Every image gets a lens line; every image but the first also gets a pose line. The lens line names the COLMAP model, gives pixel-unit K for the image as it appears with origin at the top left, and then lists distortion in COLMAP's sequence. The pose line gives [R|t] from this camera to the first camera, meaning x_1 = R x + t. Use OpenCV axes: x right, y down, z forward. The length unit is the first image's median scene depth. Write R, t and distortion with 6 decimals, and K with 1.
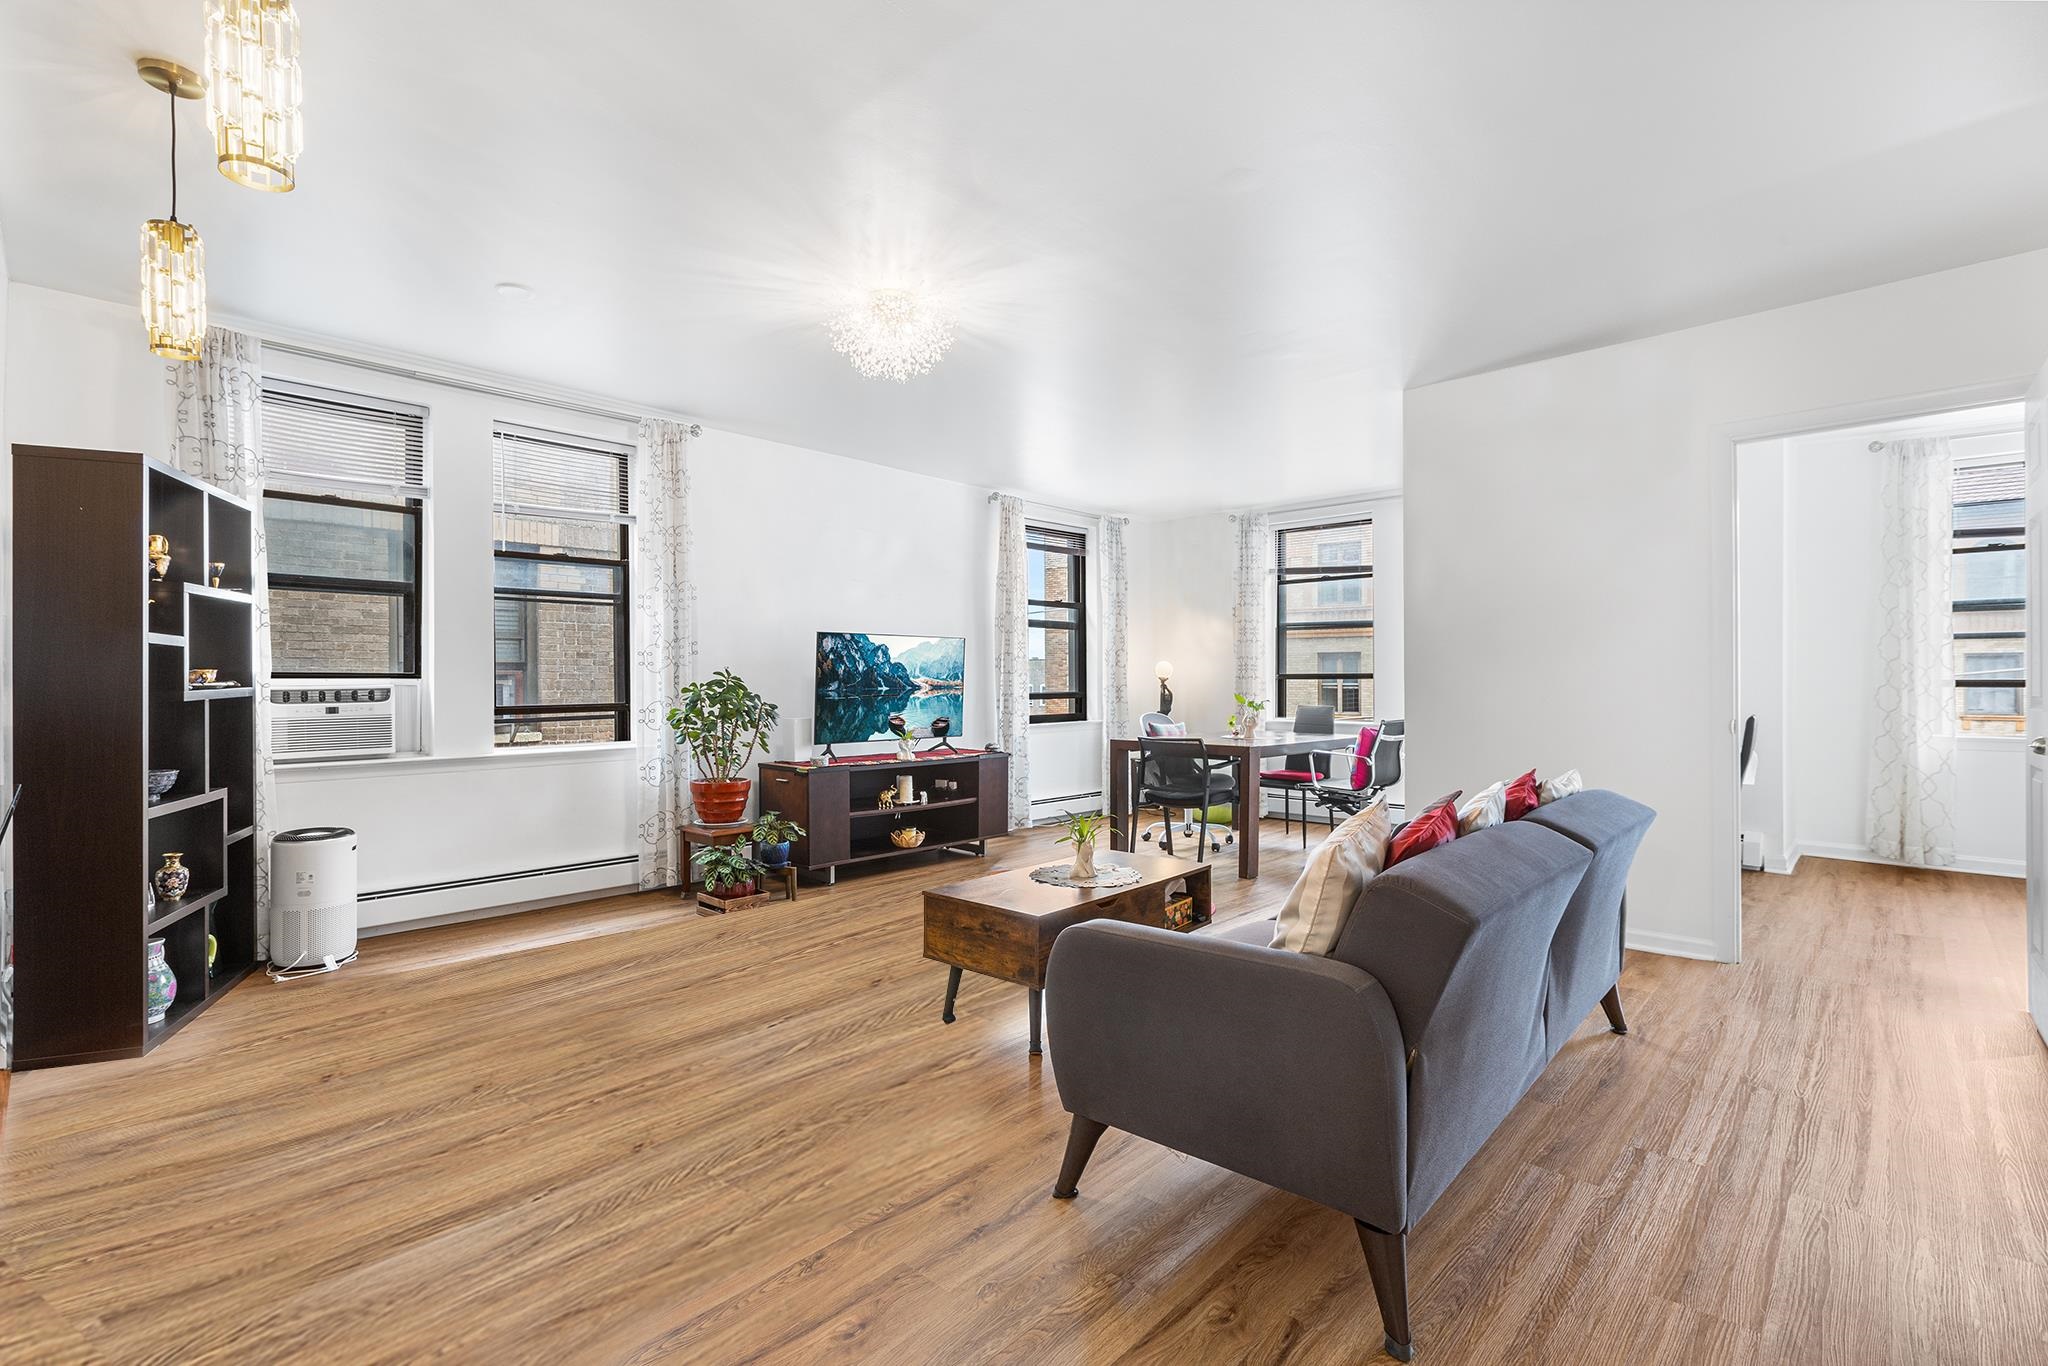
lens RADIAL K [[920.8, 0, 1021.2], [0, 920.8, 685.5], [0, 0, 1]] dist [-0.000507, -0.001043]
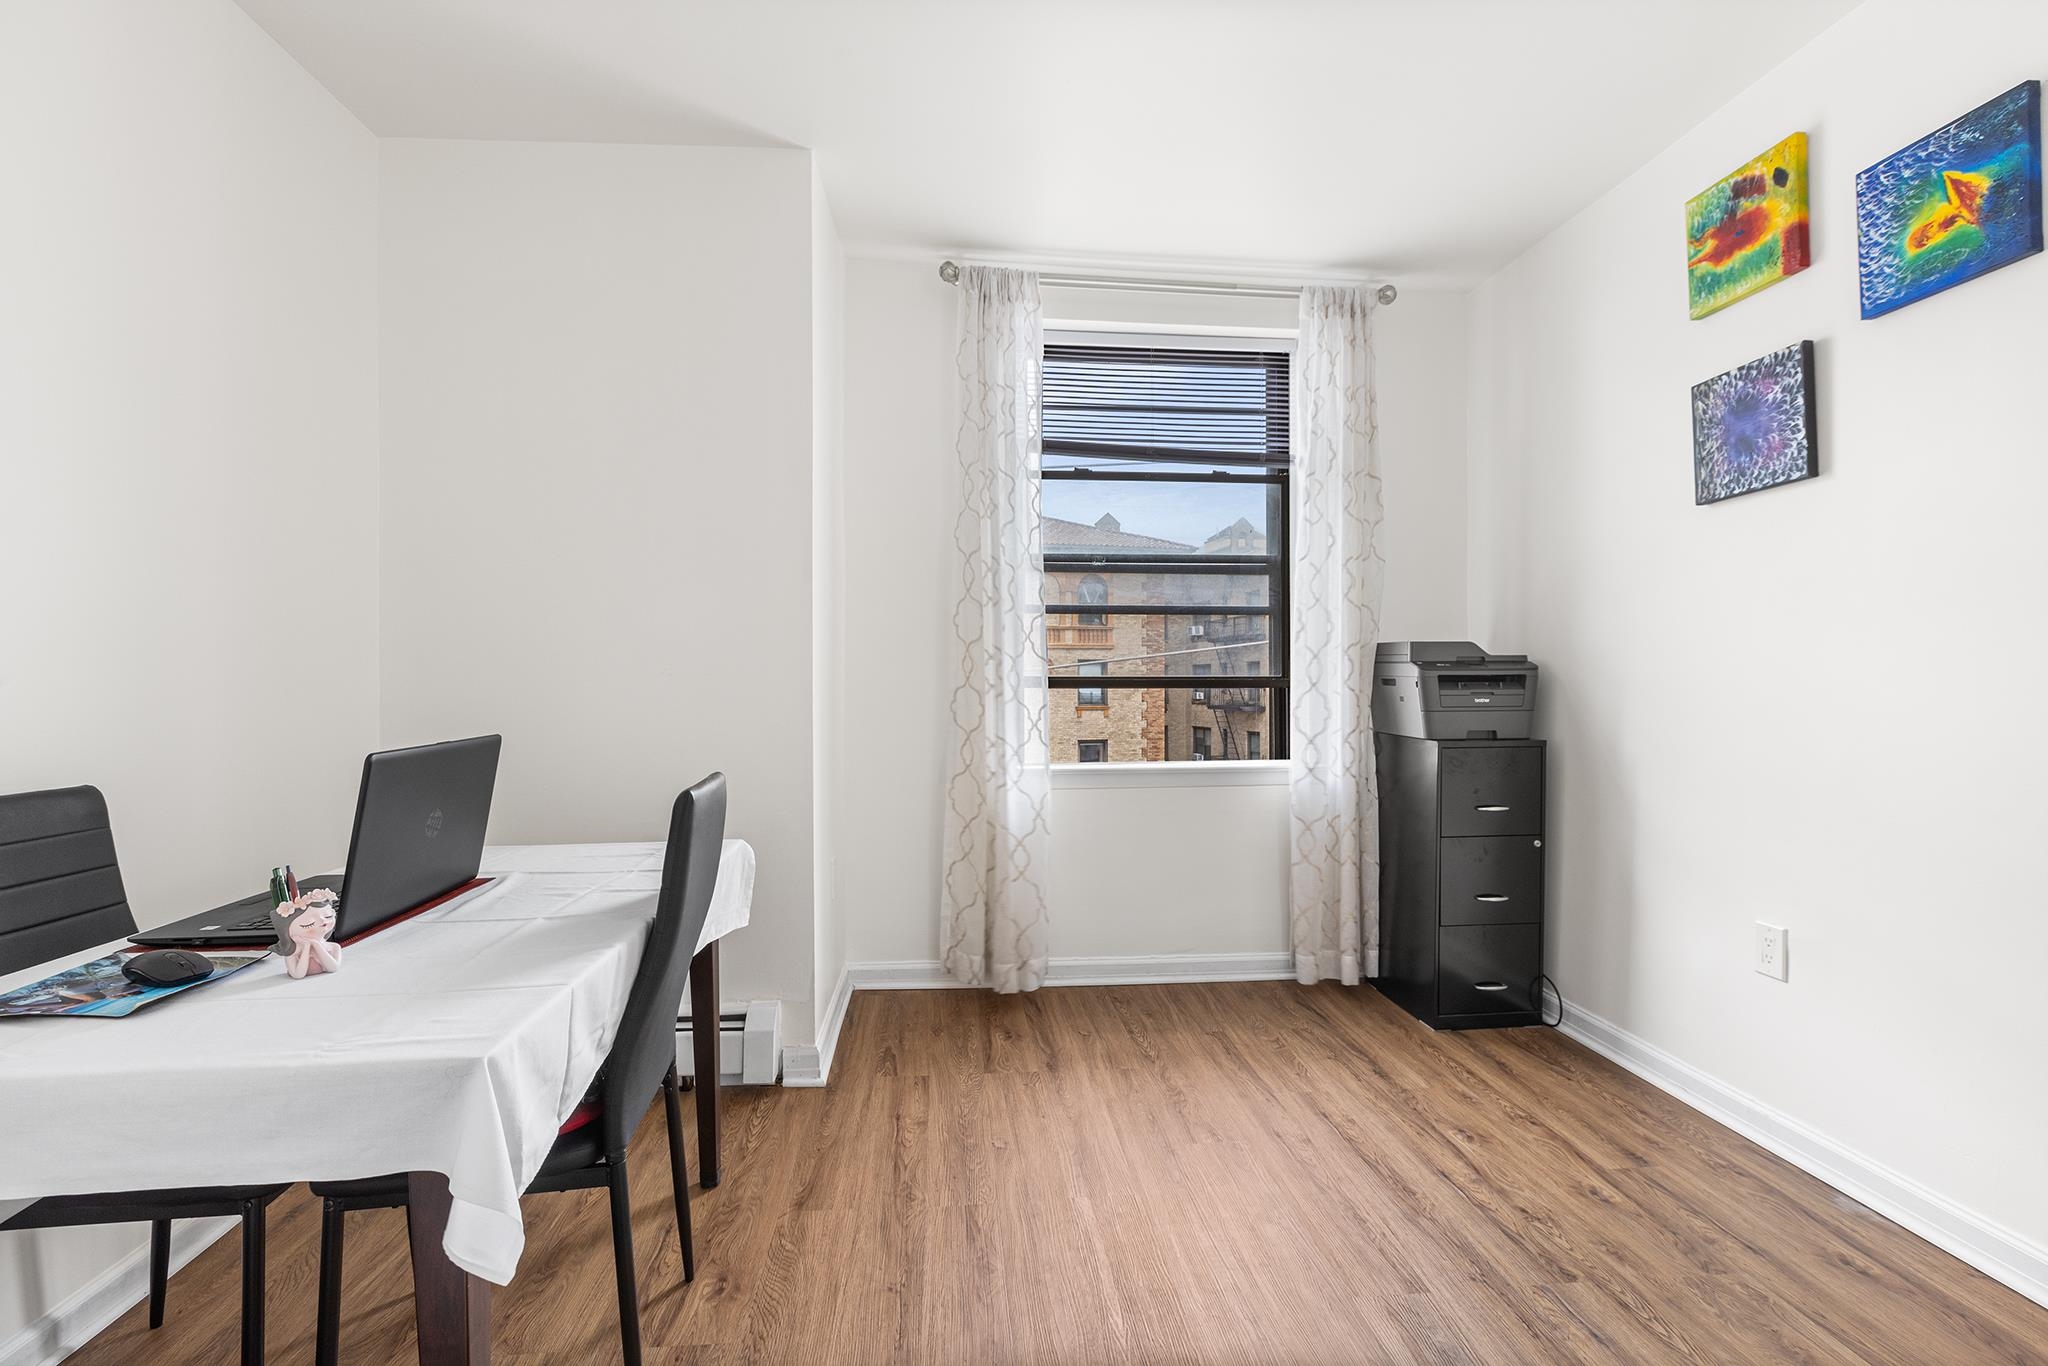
lens RADIAL K [[920.8, 0, 1021.2], [0, 920.8, 685.5], [0, 0, 1]] dist [-0.000507, -0.001043]
pose [[0.667478, -0.002564, 0.744625, 0.541238], [0.007623, 0.999965, -0.003391, 0.001682], [-0.744591, 0.007939, 0.667474, 0.596639]]
